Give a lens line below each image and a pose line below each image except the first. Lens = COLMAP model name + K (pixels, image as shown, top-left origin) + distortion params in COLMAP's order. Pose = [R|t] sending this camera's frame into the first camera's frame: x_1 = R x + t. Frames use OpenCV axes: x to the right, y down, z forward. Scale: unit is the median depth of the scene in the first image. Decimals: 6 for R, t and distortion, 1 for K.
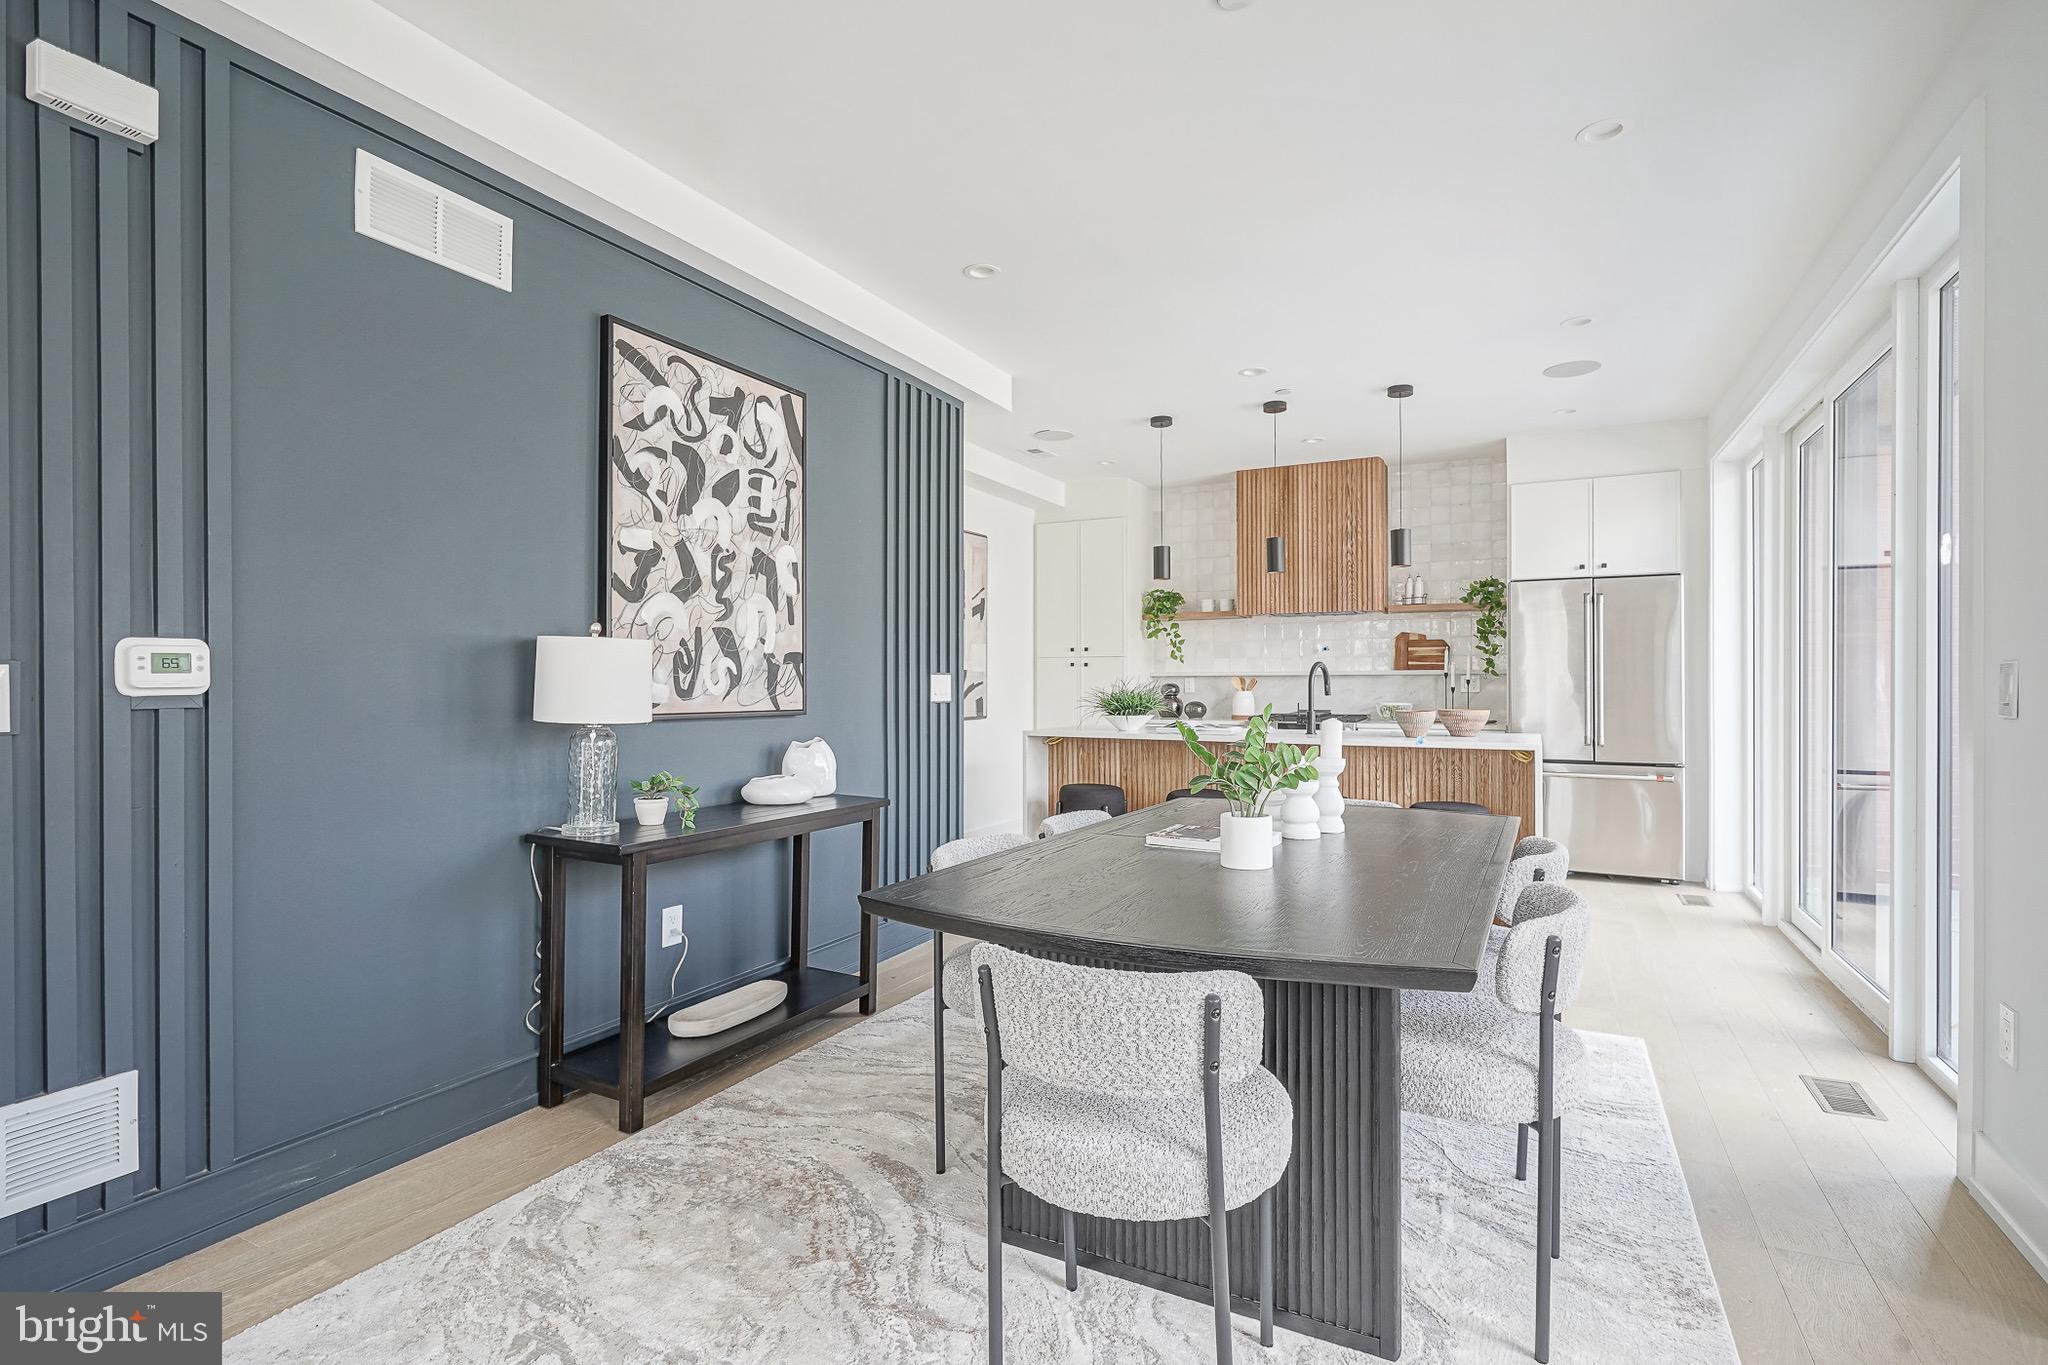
lens RADIAL K [[992.6, 0, 1026.6], [0, 992.6, 679.6], [0, 0, 1]] dist [-0.014946, 0.007479]
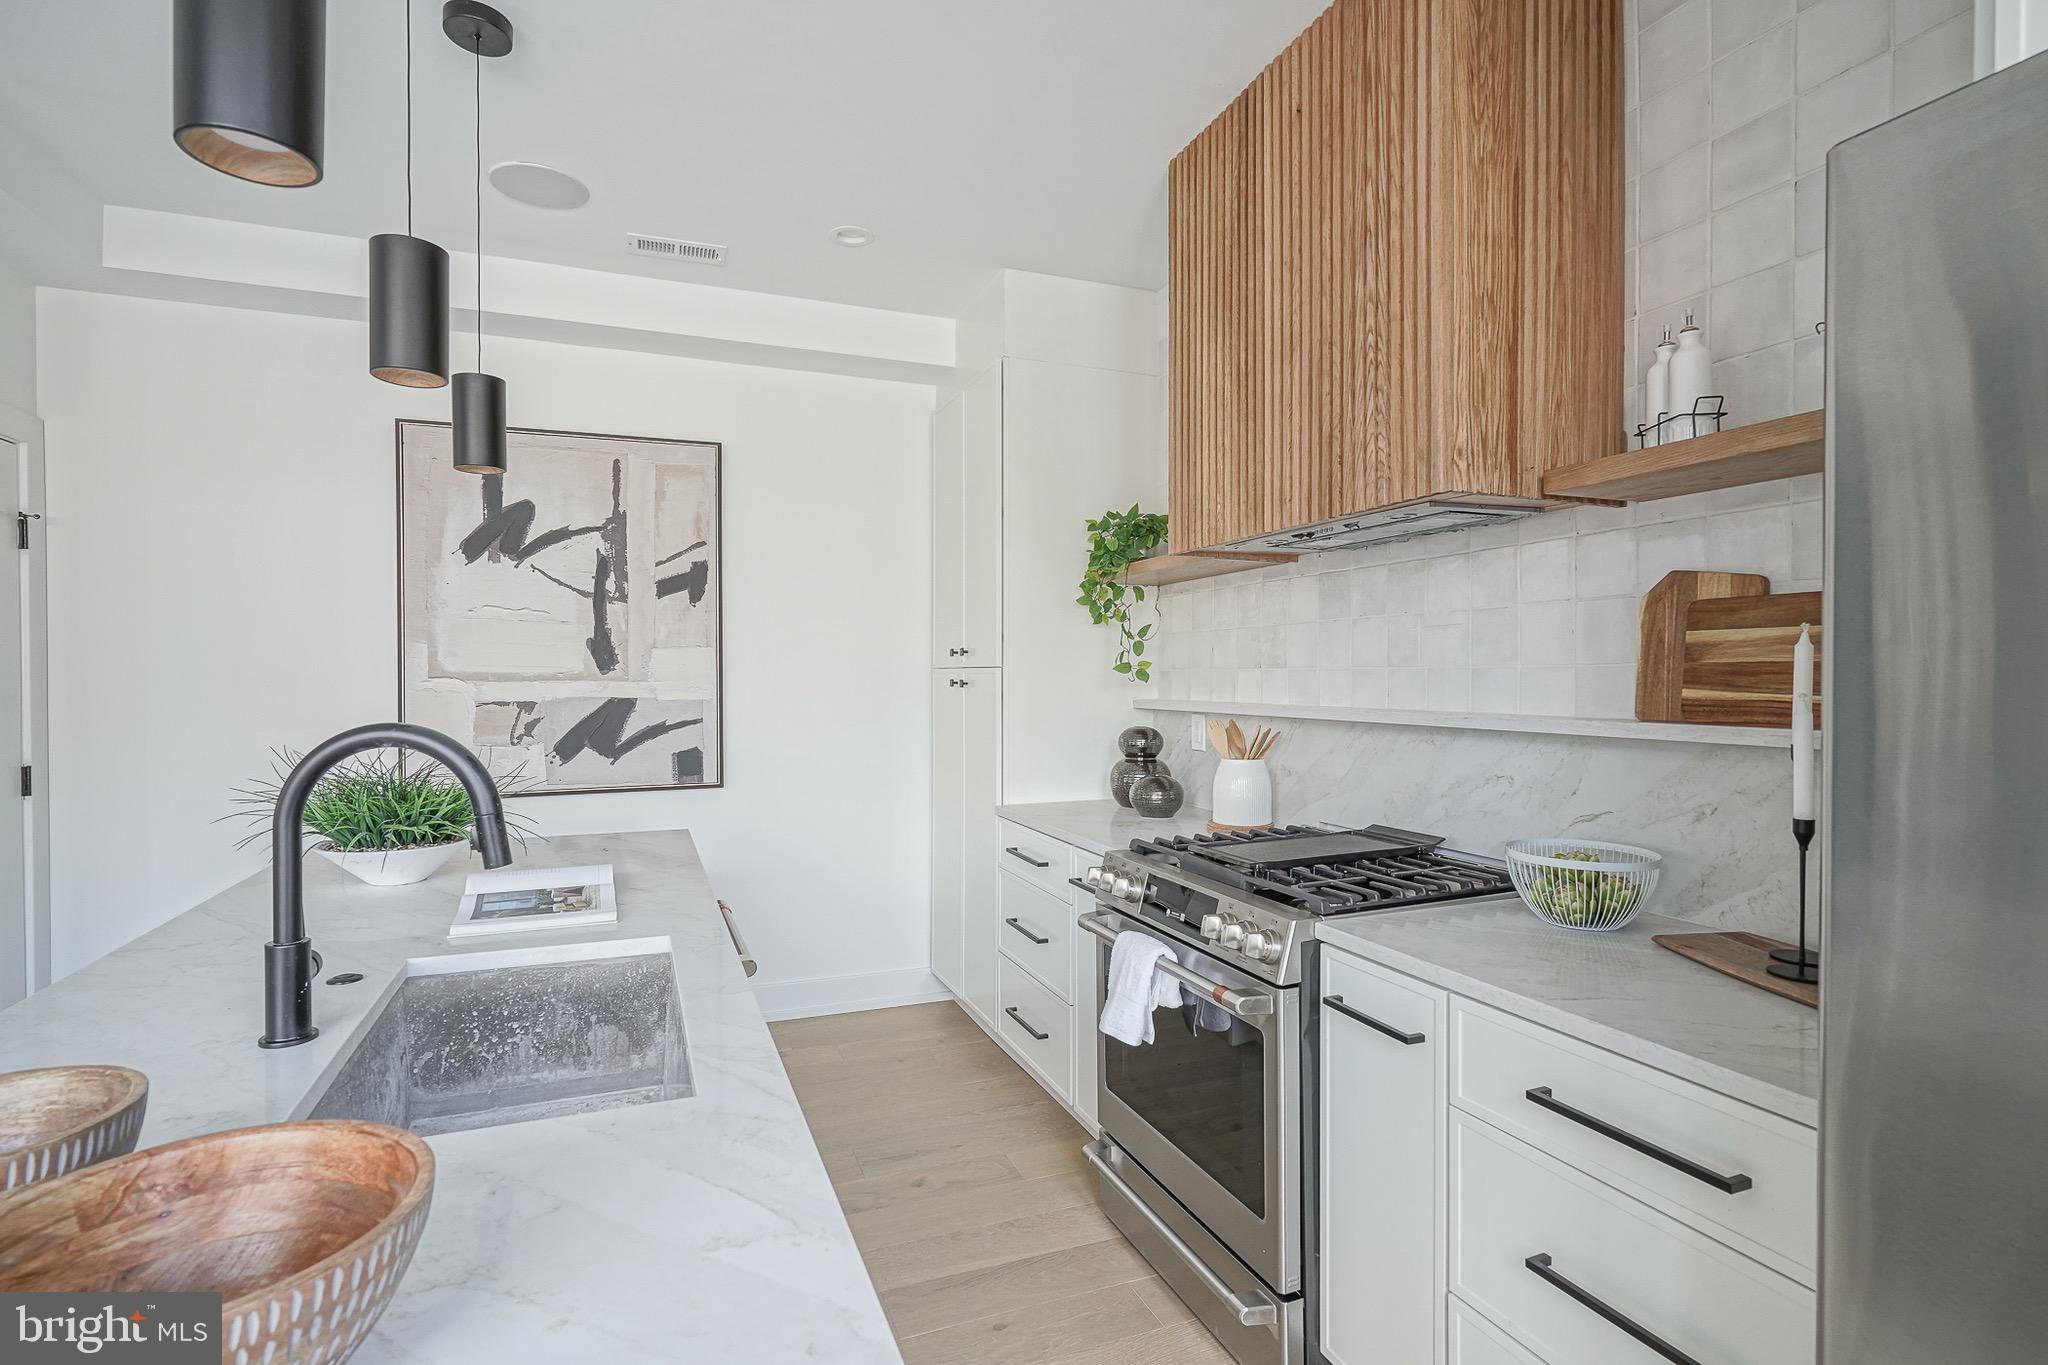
lens RADIAL K [[992.6, 0, 992.6], [0, 992.6, 684.9], [0, 0, 1]] dist [-0.014946, 0.007479]
pose [[0.746226, 0.007789, -0.665647, 0.815011], [0.000967, 0.999918, 0.012785, -0.043003], [0.665691, -0.010184, 0.746158, 1.352752]]
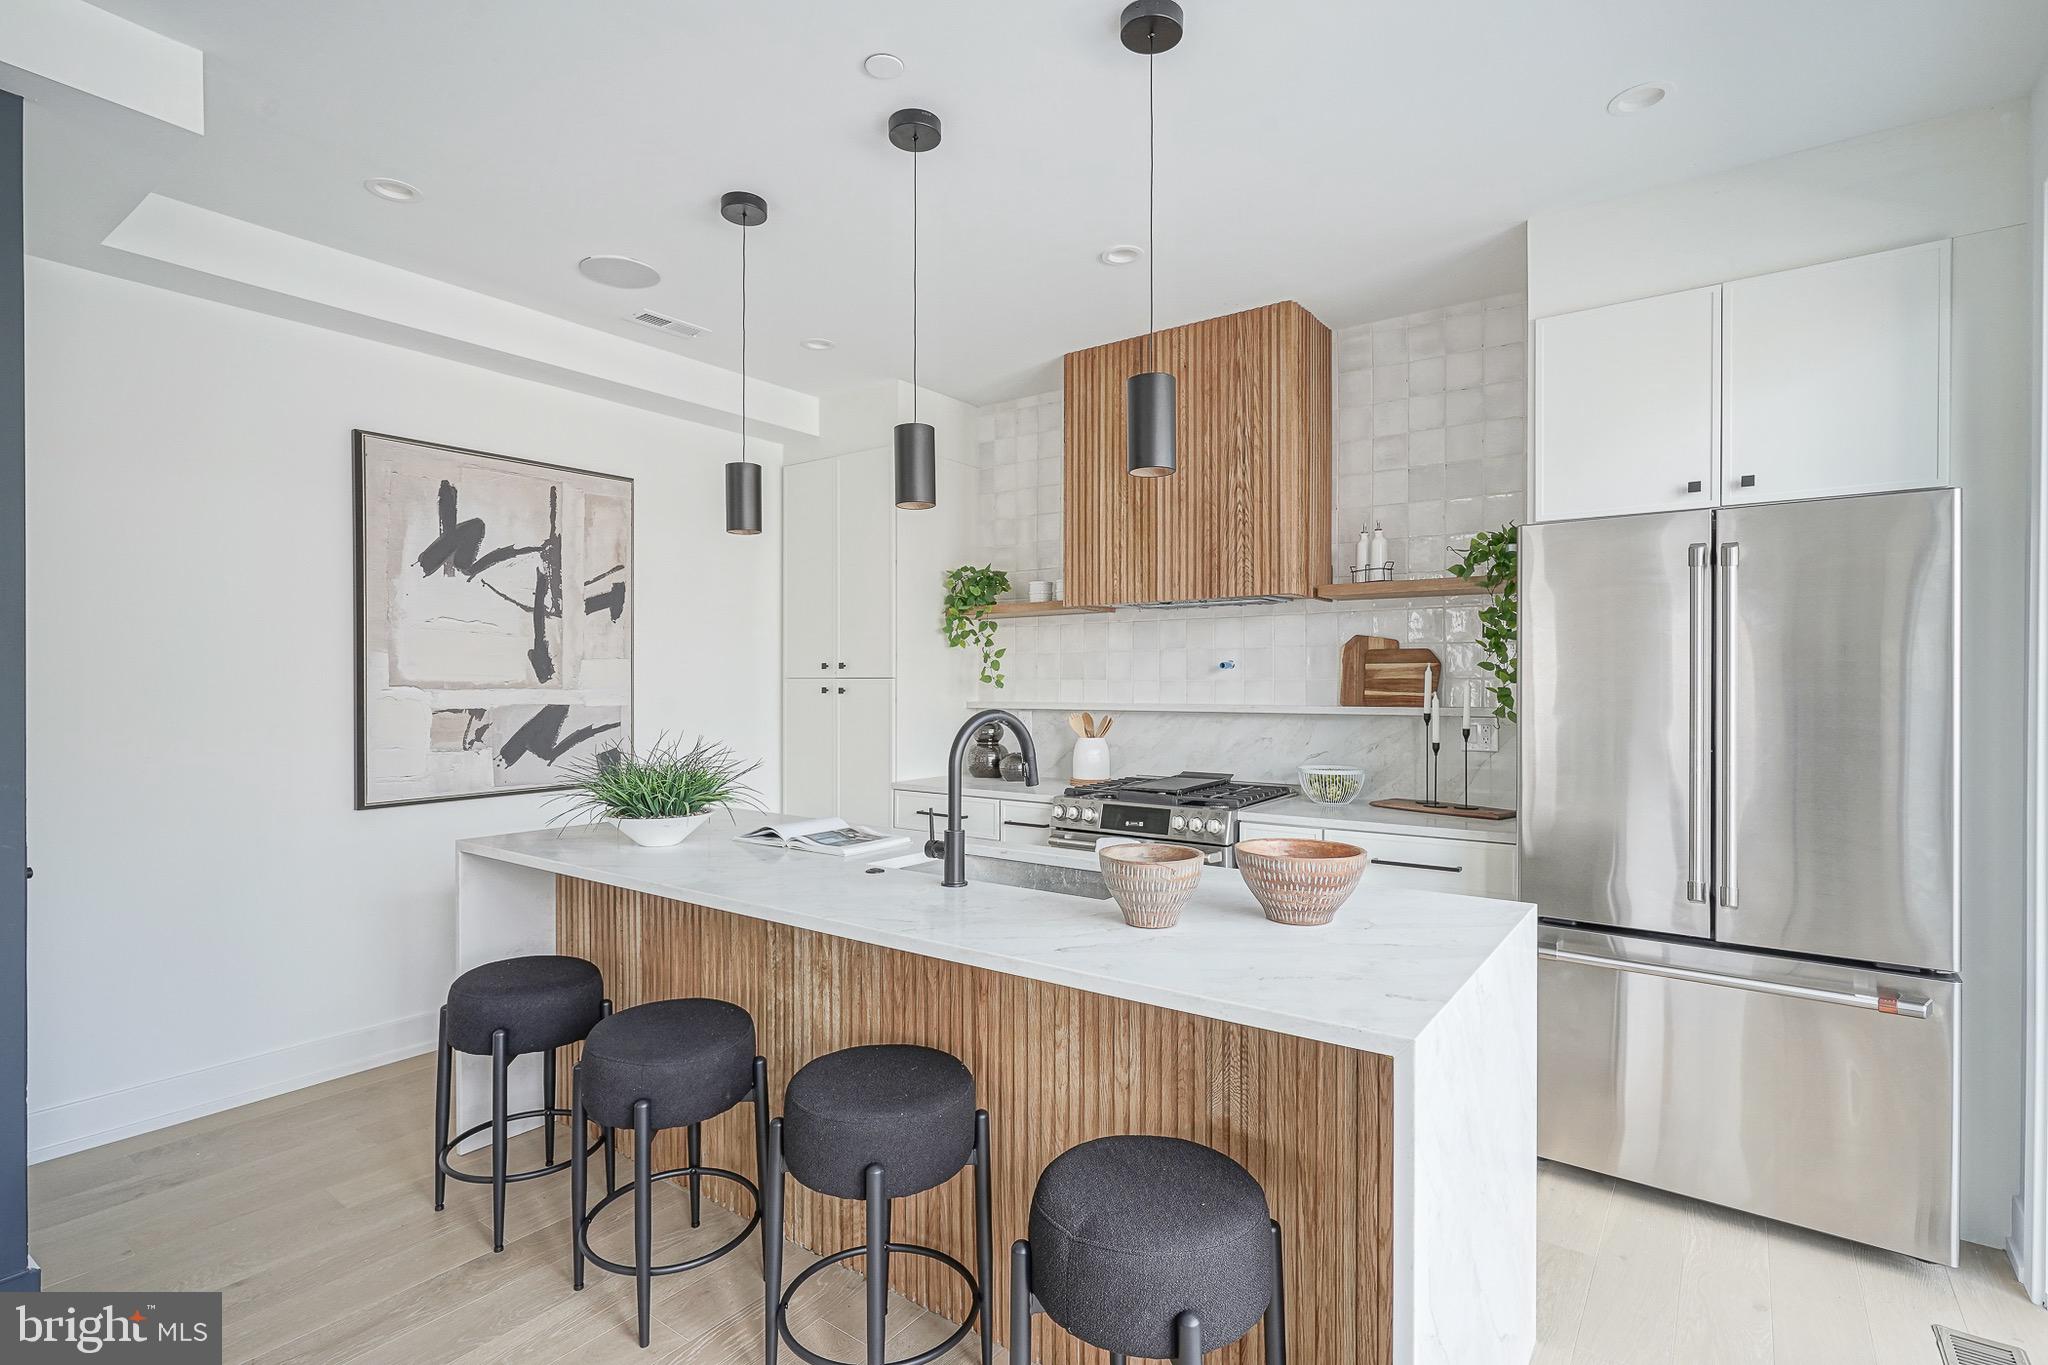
lens RADIAL K [[992.6, 0, 1021.0], [0, 992.6, 691.5], [0, 0, 1]] dist [-0.014946, 0.007479]
pose [[0.988260, 0.003039, -0.152753, 0.548146], [-0.001432, 0.999942, 0.010629, -0.044131], [0.152776, -0.010285, 0.988207, 0.853306]]
